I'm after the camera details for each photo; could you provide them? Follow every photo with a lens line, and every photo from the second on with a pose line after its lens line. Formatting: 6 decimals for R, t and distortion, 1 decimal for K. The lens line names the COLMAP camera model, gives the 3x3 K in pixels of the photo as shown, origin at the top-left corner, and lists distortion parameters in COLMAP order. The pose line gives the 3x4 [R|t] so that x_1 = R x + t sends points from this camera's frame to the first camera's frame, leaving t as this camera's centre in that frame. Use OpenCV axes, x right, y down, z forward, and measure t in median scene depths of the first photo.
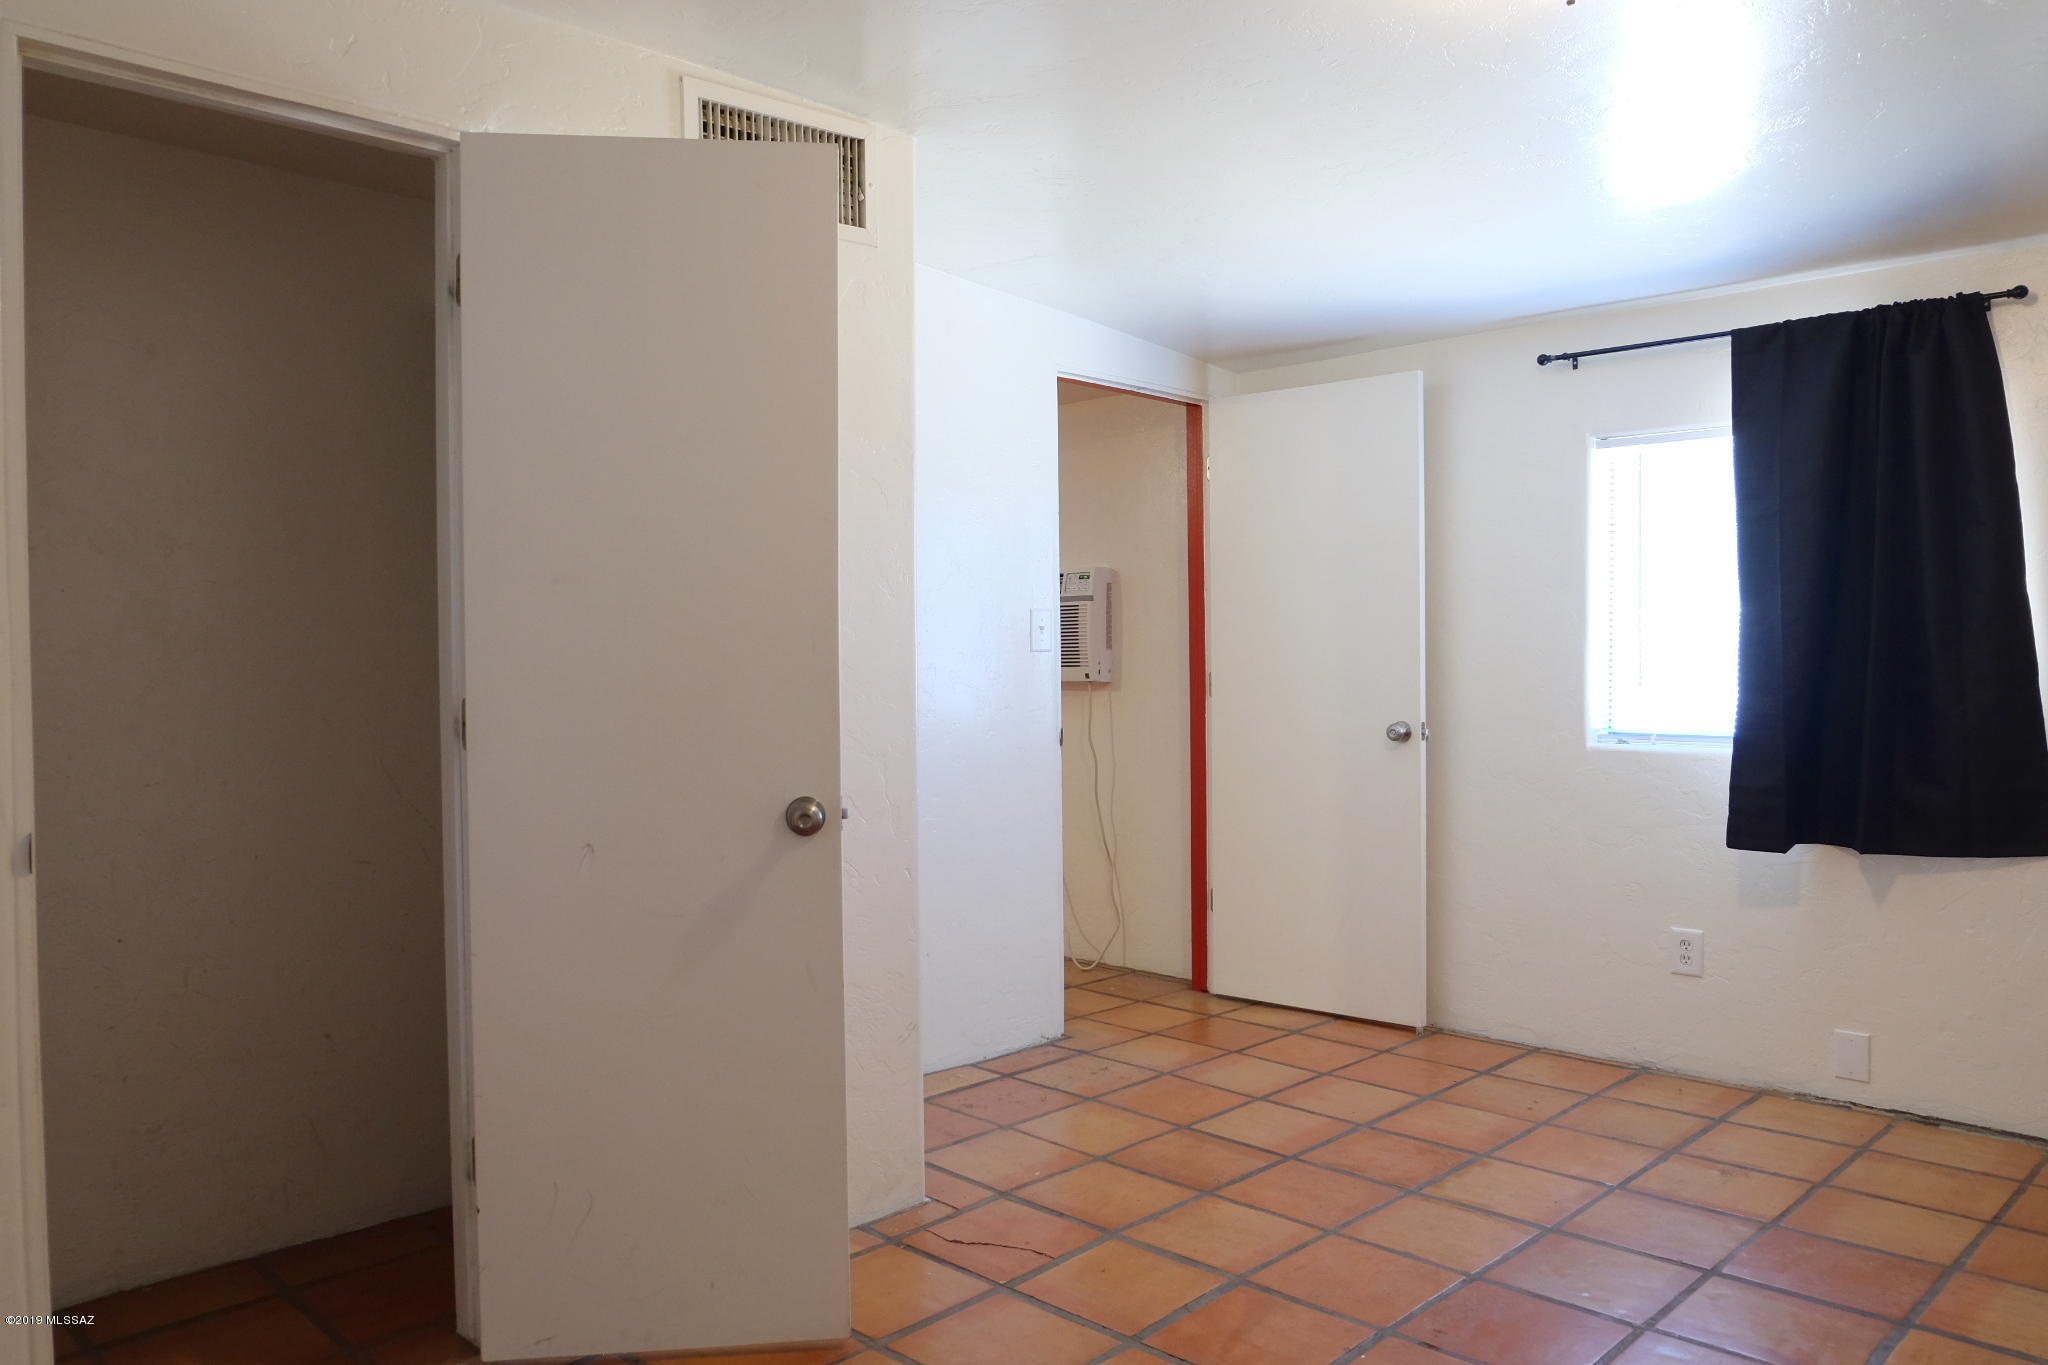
lens RADIAL K [[1467.8, 0, 1032.4], [0, 1467.8, 669.5], [0, 0, 1]] dist [-0.058215, 0.056556]
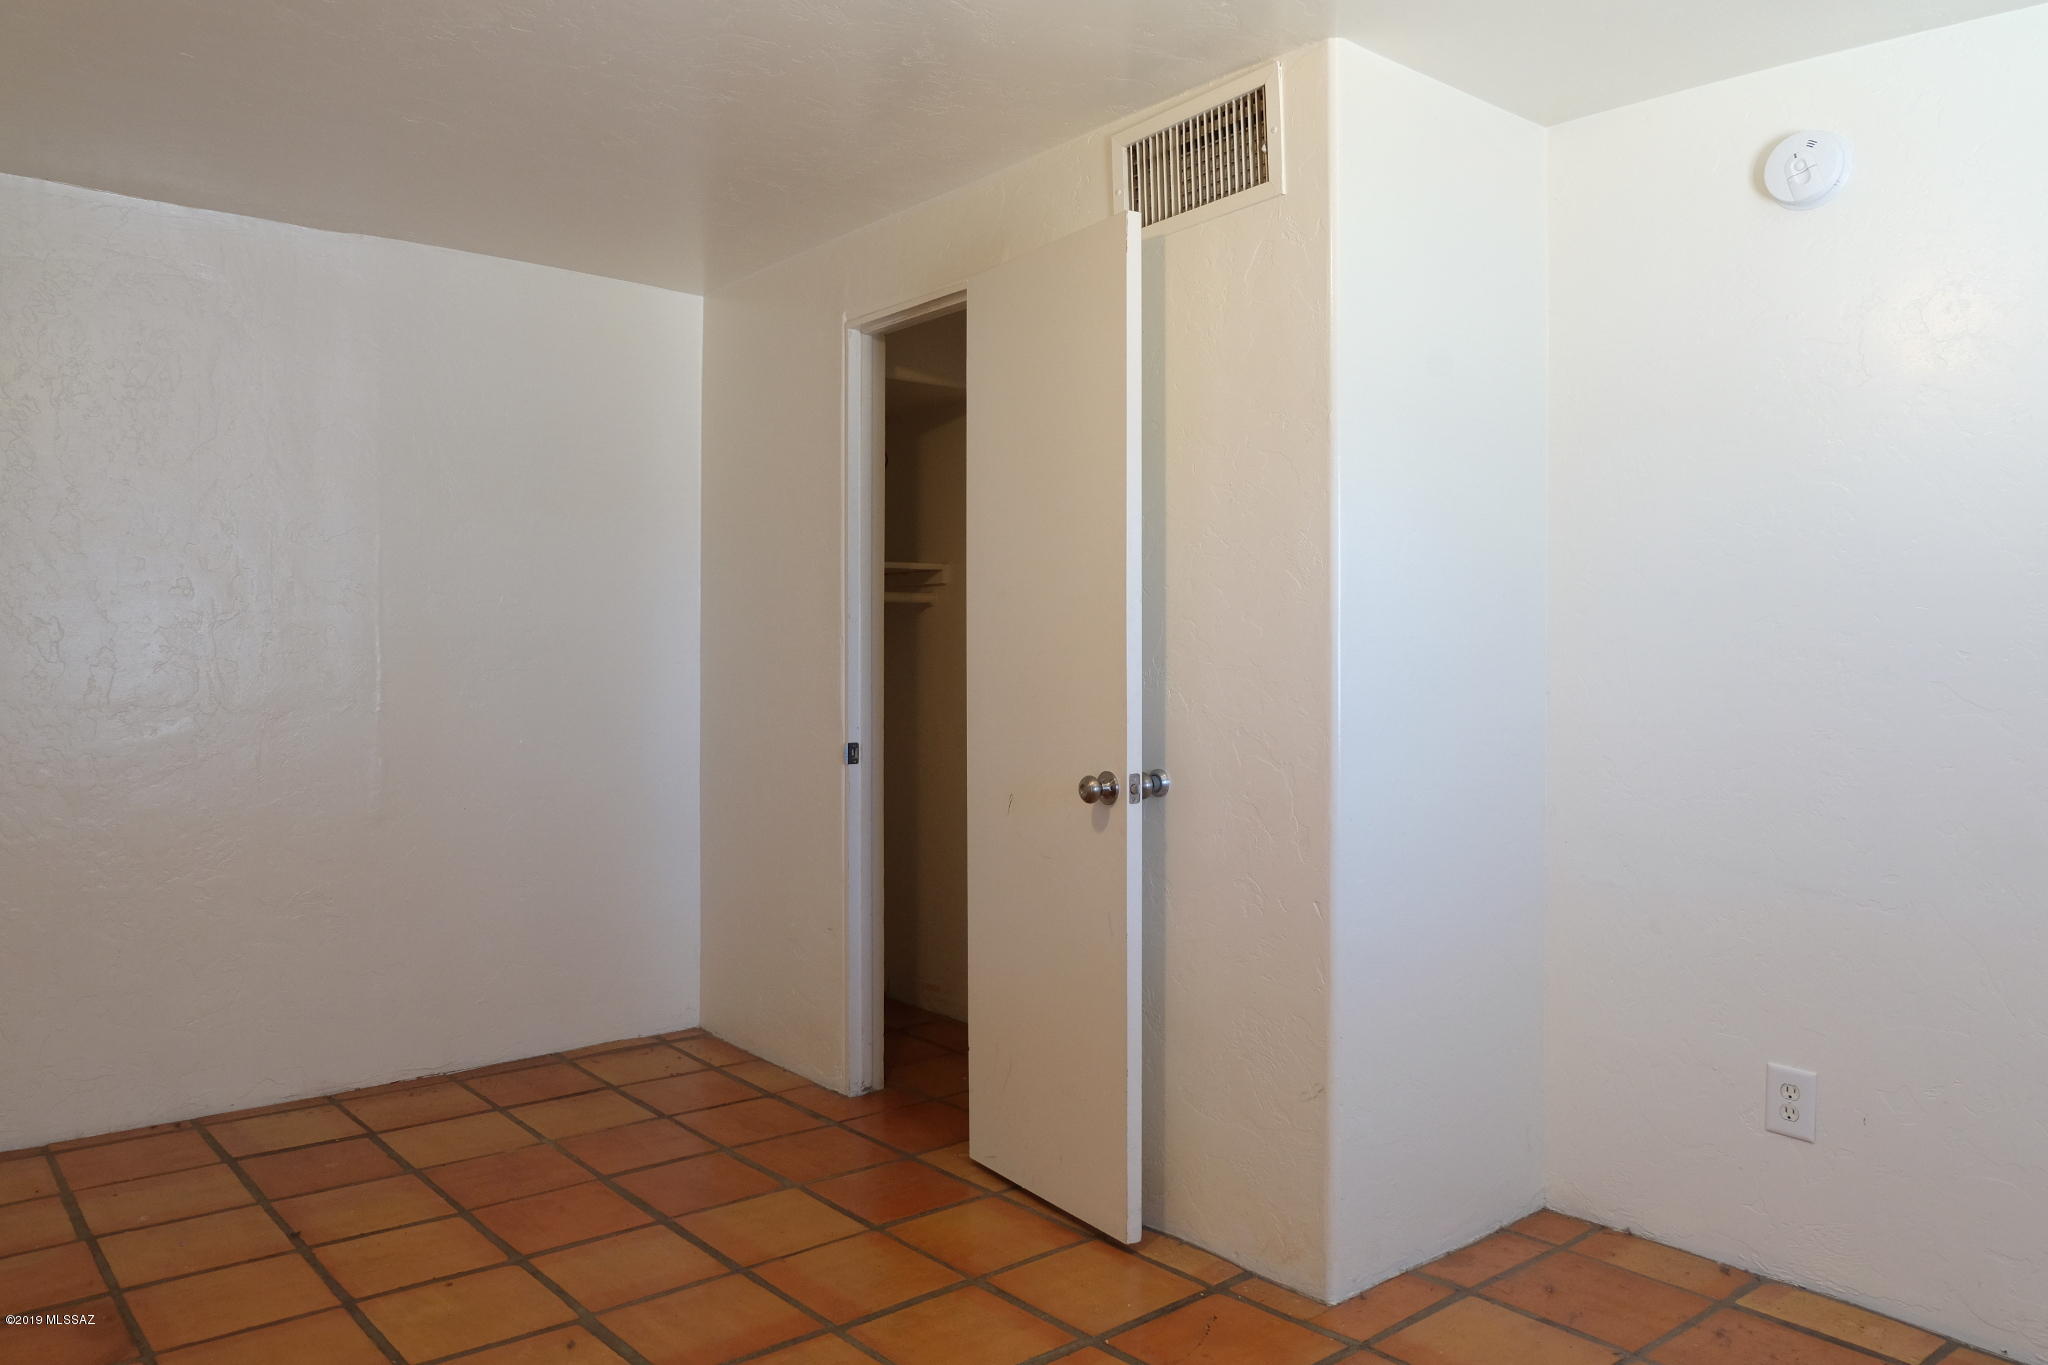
lens RADIAL K [[1467.8, 0, 1021.6], [0, 1467.8, 685.4], [0, 0, 1]] dist [-0.058215, 0.056556]
pose [[-0.097772, 0.031546, -0.994709, 0.871728], [-0.010690, 0.999407, 0.032746, -0.021585], [0.995151, 0.013835, -0.097377, 1.016051]]
